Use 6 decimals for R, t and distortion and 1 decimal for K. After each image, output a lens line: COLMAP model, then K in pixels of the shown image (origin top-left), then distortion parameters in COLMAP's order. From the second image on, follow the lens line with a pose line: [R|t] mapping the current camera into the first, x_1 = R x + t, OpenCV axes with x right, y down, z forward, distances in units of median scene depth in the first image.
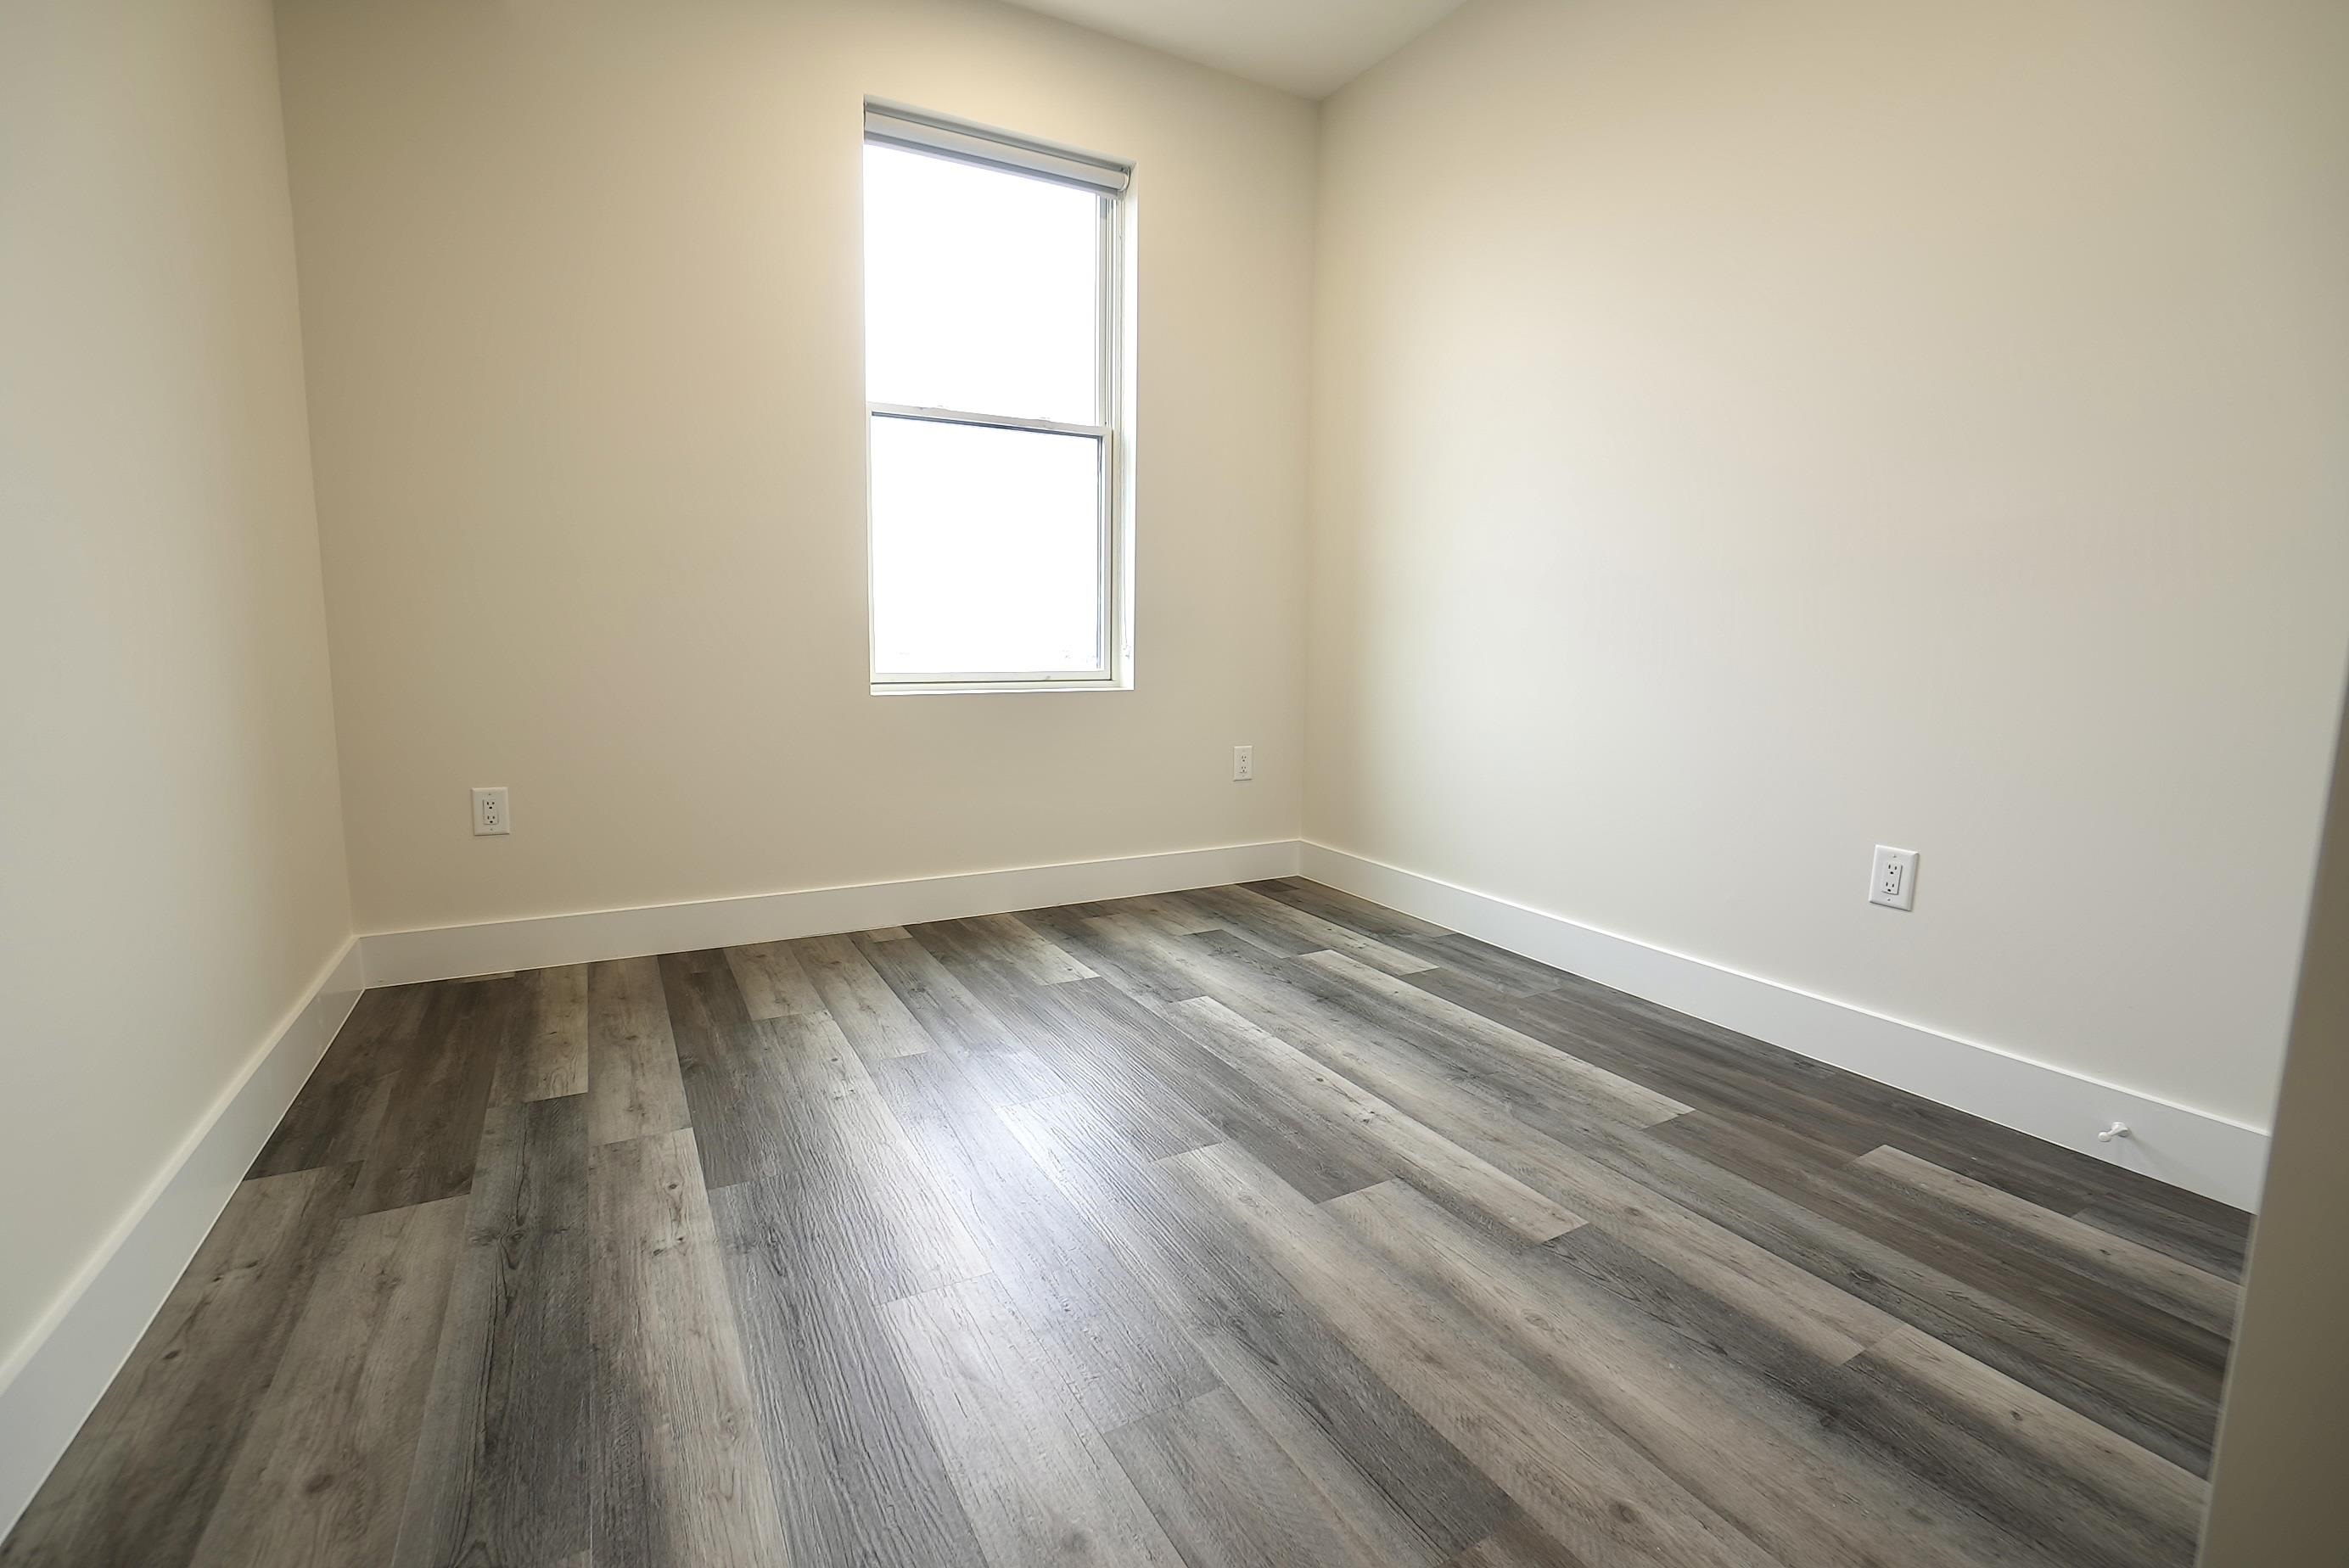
lens RADIAL K [[1039.3, 0, 1166.1], [0, 1039.3, 790.9], [0, 0, 1]] dist [-0.050220, 0.014641]
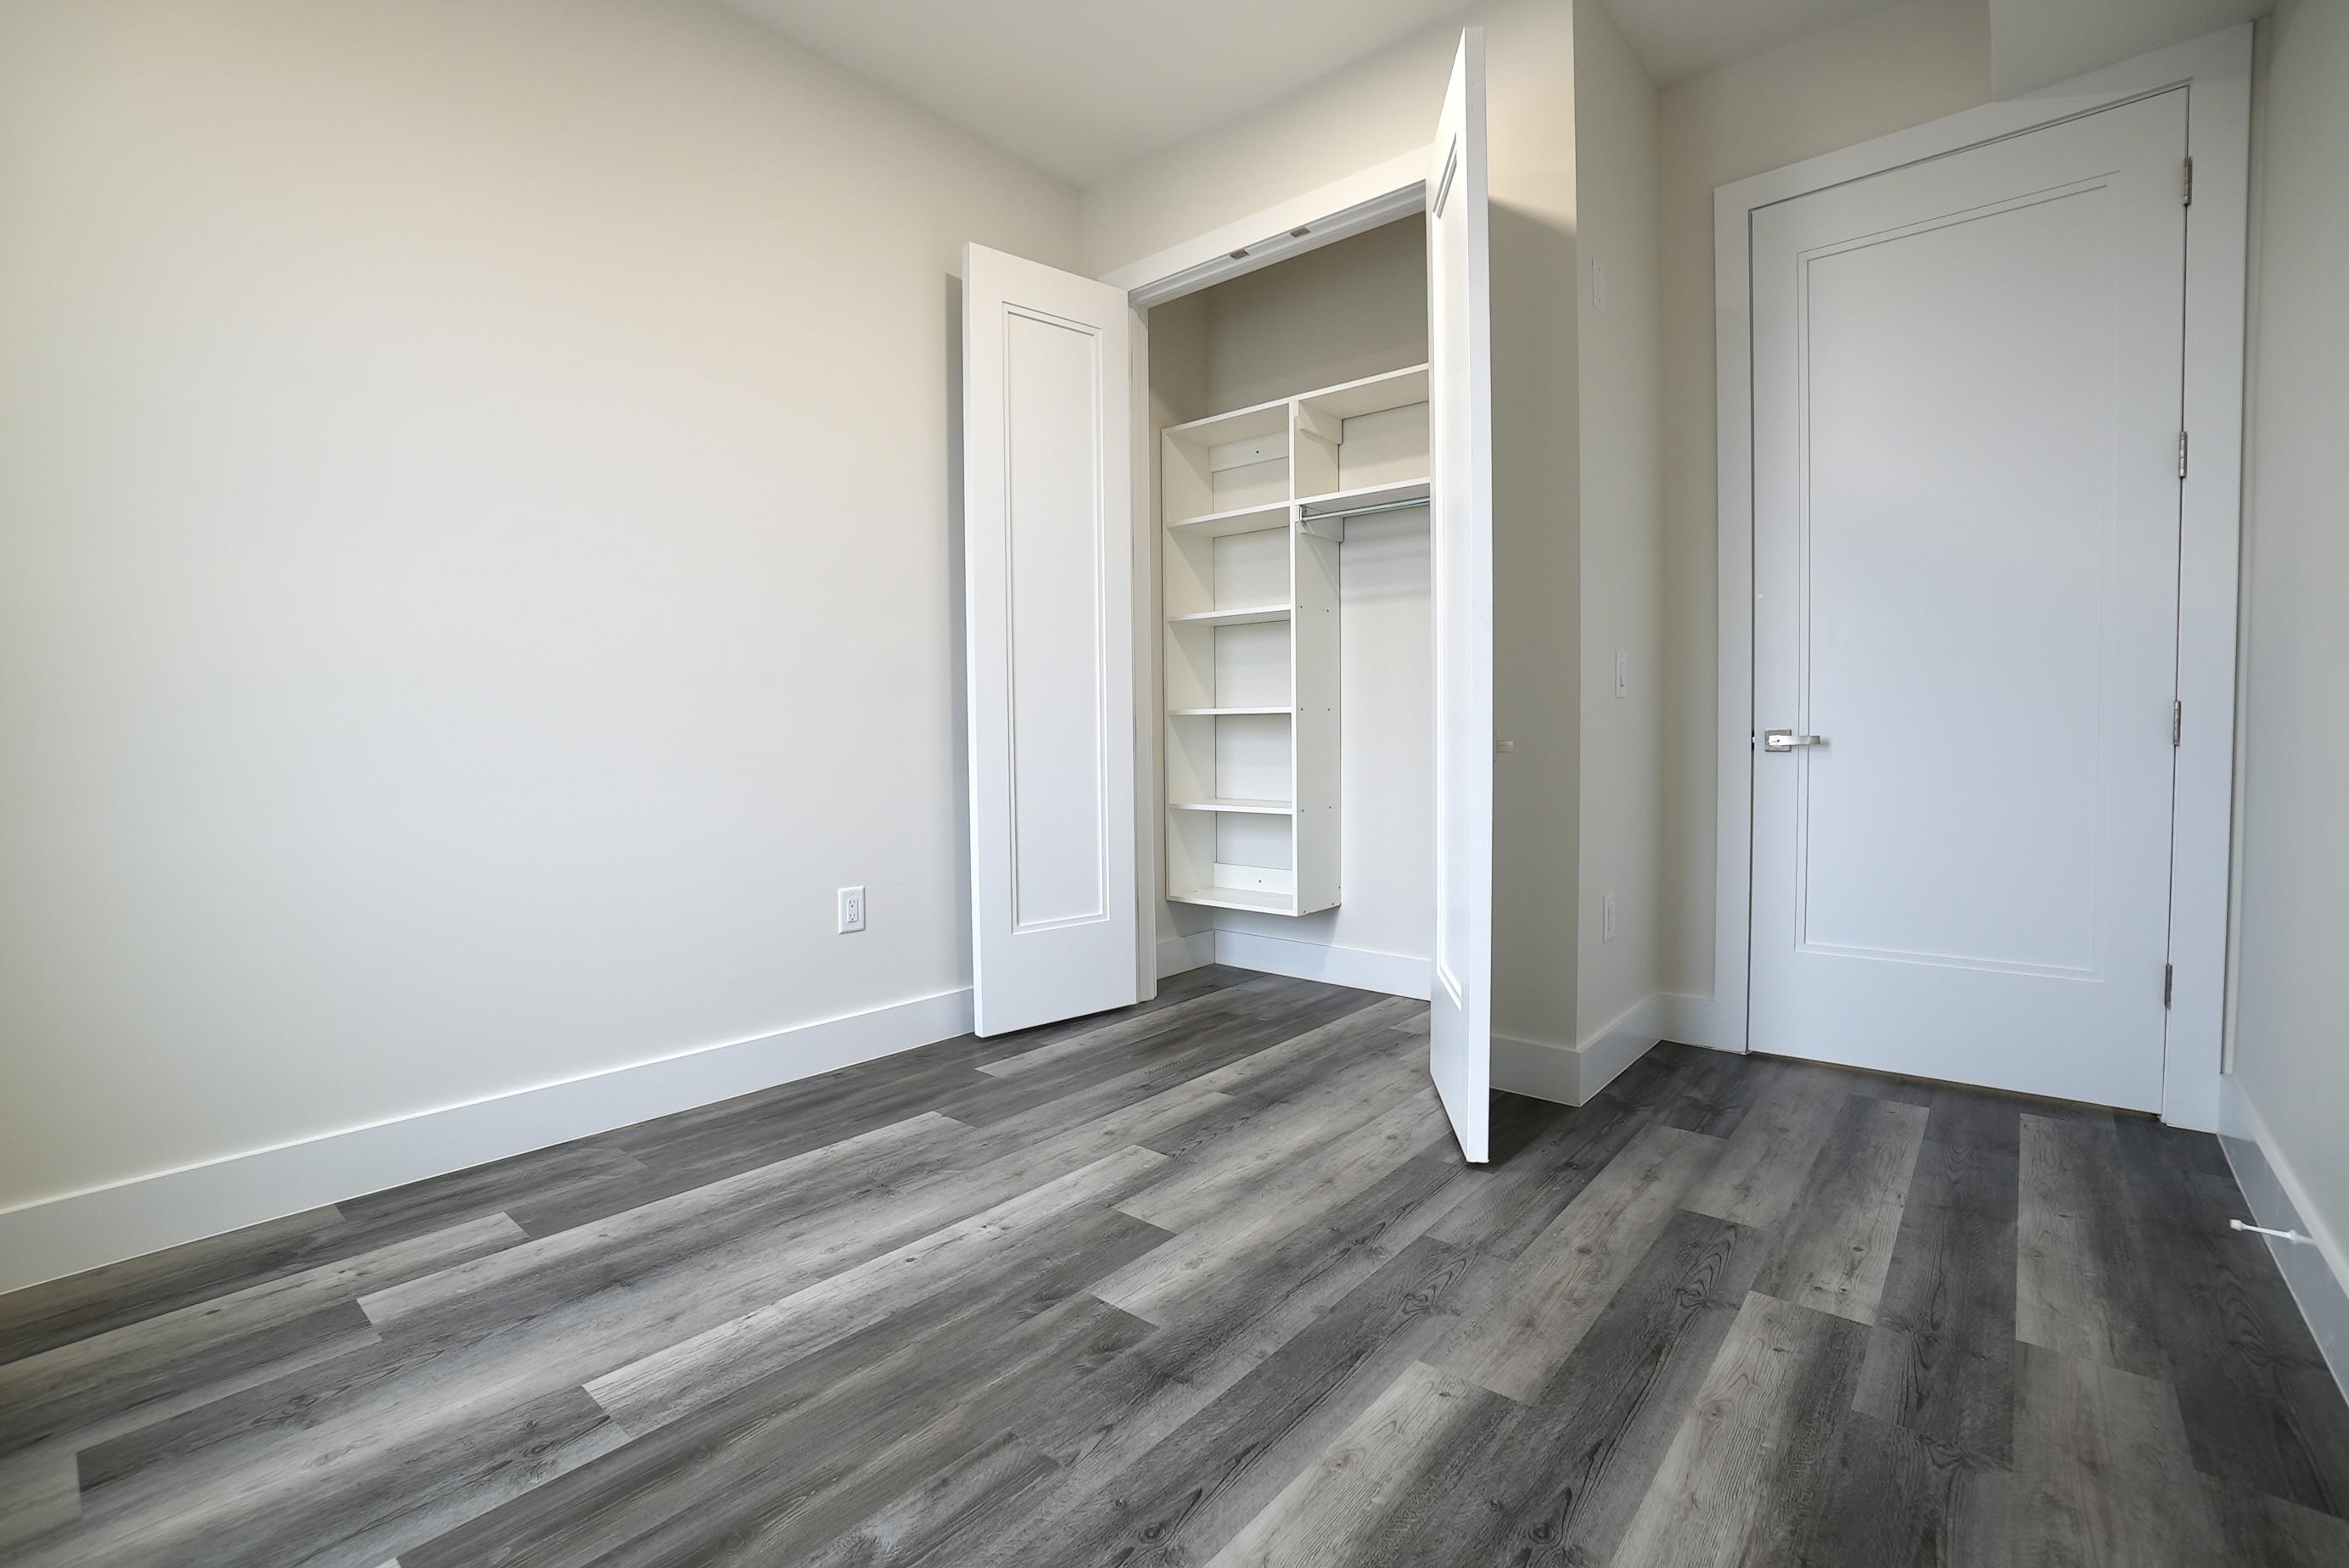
lens RADIAL K [[1039.3, 0, 1184.6], [0, 1039.3, 774.5], [0, 0, 1]] dist [-0.050220, 0.014641]
pose [[-0.364588, -0.044592, 0.930101, -0.710339], [0.140969, 0.984697, 0.102468, -0.169148], [-0.920436, 0.168474, -0.352723, 1.046380]]
